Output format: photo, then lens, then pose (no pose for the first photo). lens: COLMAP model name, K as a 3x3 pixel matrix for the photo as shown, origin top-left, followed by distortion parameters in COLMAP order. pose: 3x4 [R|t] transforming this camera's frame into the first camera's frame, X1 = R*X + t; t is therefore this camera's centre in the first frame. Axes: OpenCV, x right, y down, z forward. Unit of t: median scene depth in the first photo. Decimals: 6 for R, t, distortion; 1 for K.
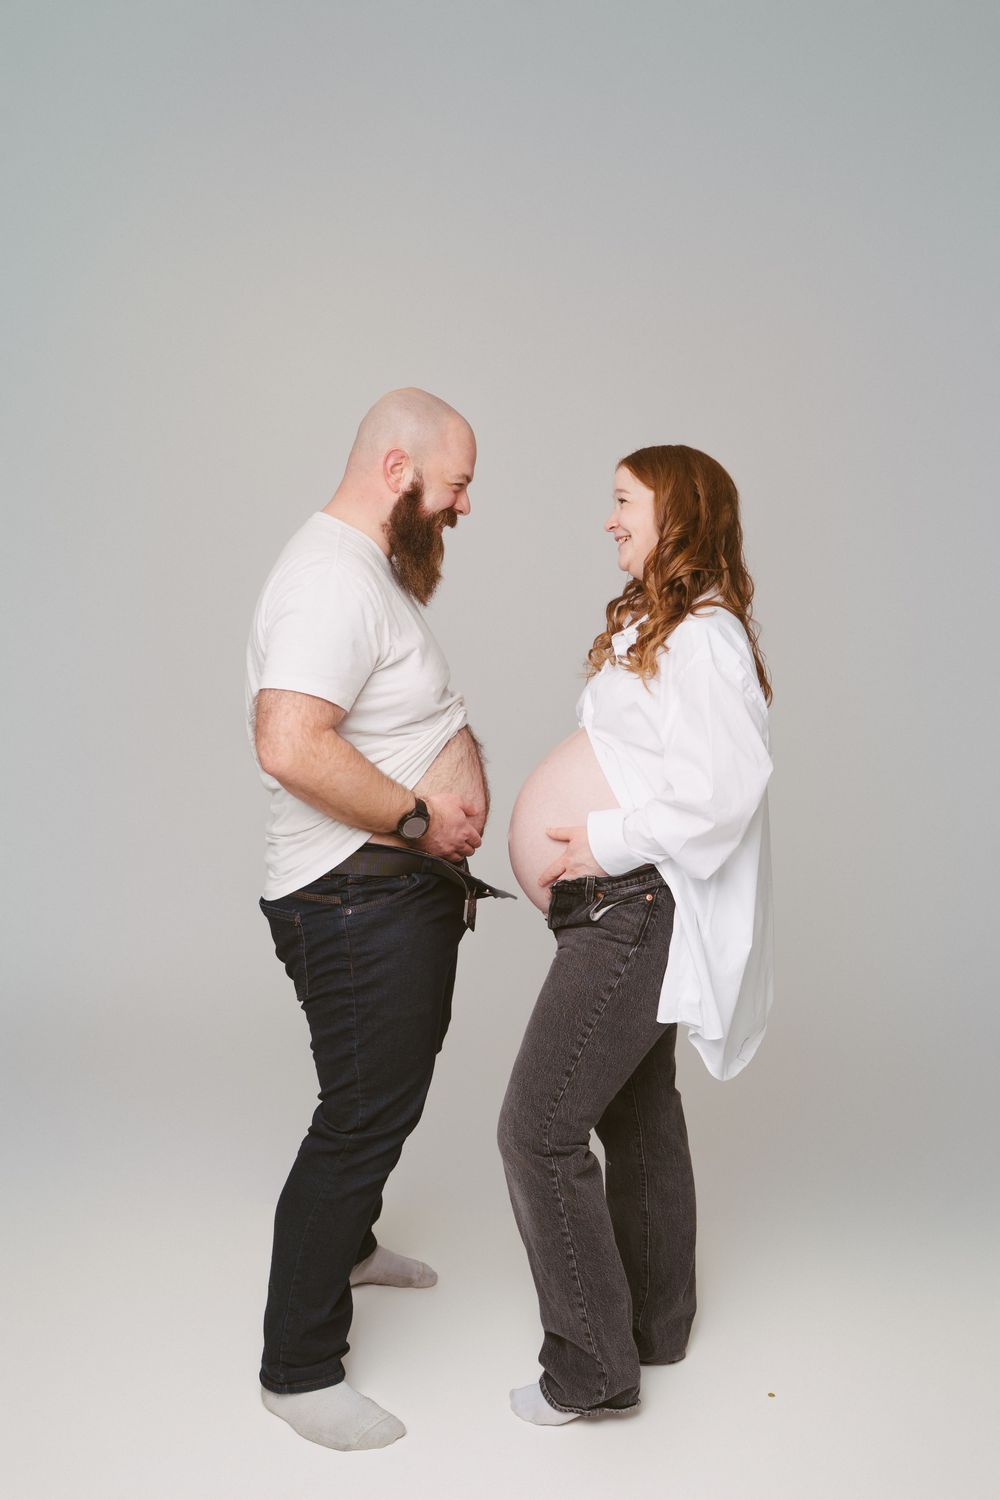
lens RADIAL K [[1213.3, 0, 502.4], [0, 1213.3, 750.0], [0, 0, 1]] dist [0.079869, -0.154994]
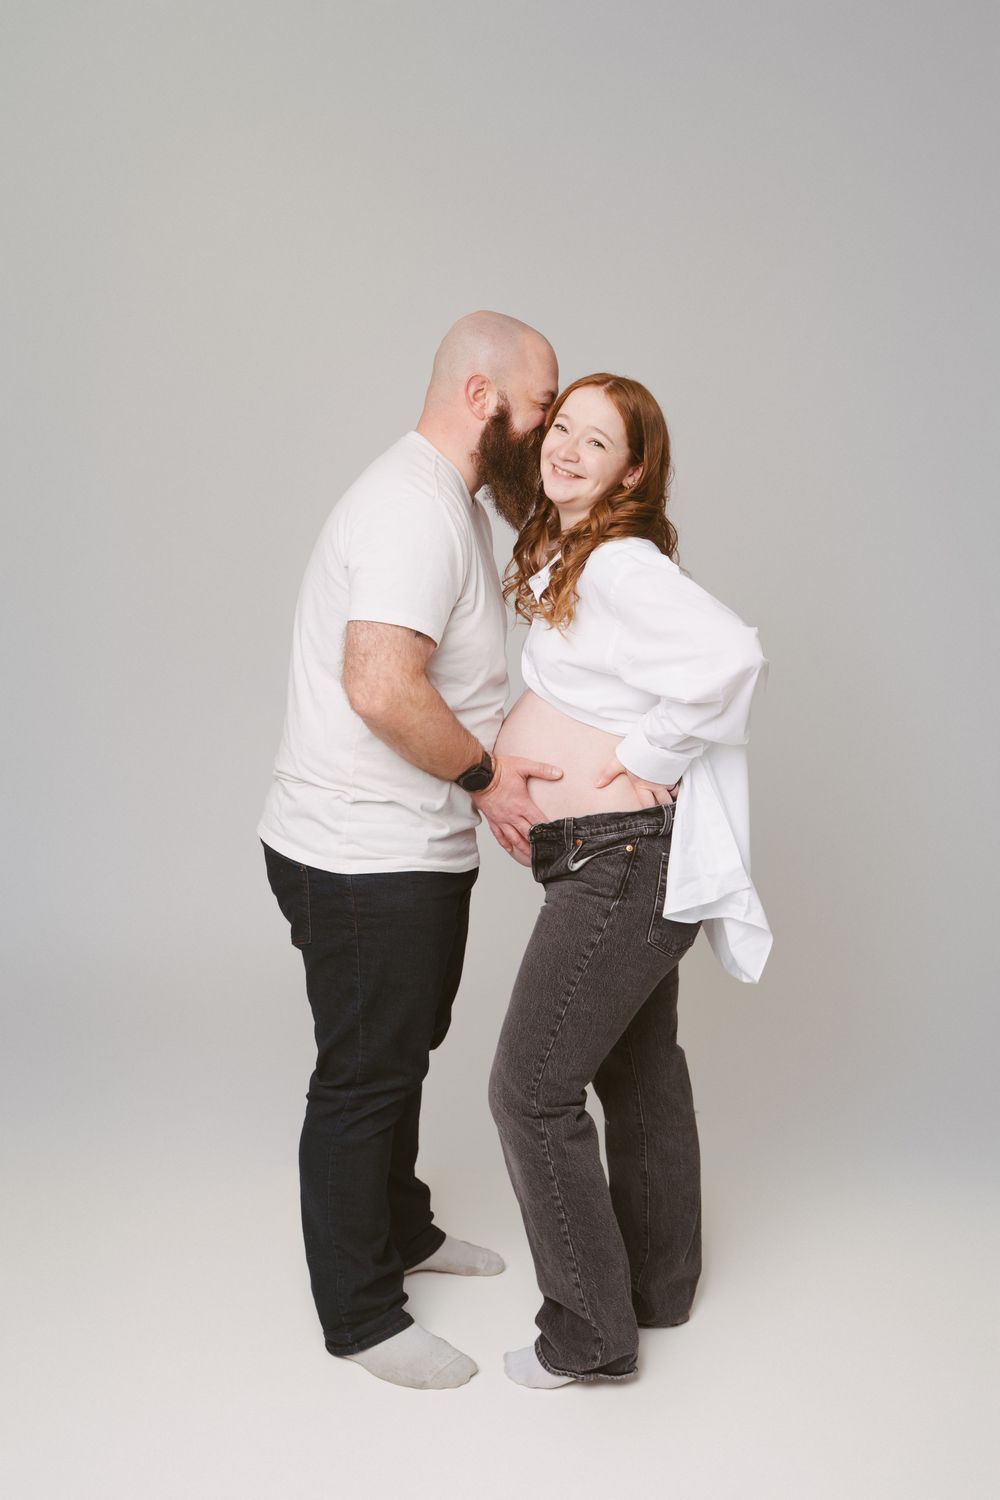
lens RADIAL K [[1208.9, 0, 495.1], [0, 1208.9, 726.6], [0, 0, 1]] dist [0.005745, -0.008310]
pose [[0.968106, -0.084375, -0.235905, 0.250987], [0.099240, 0.993712, 0.051848, -0.029471], [0.230047, -0.073606, 0.970392, 0.079398]]
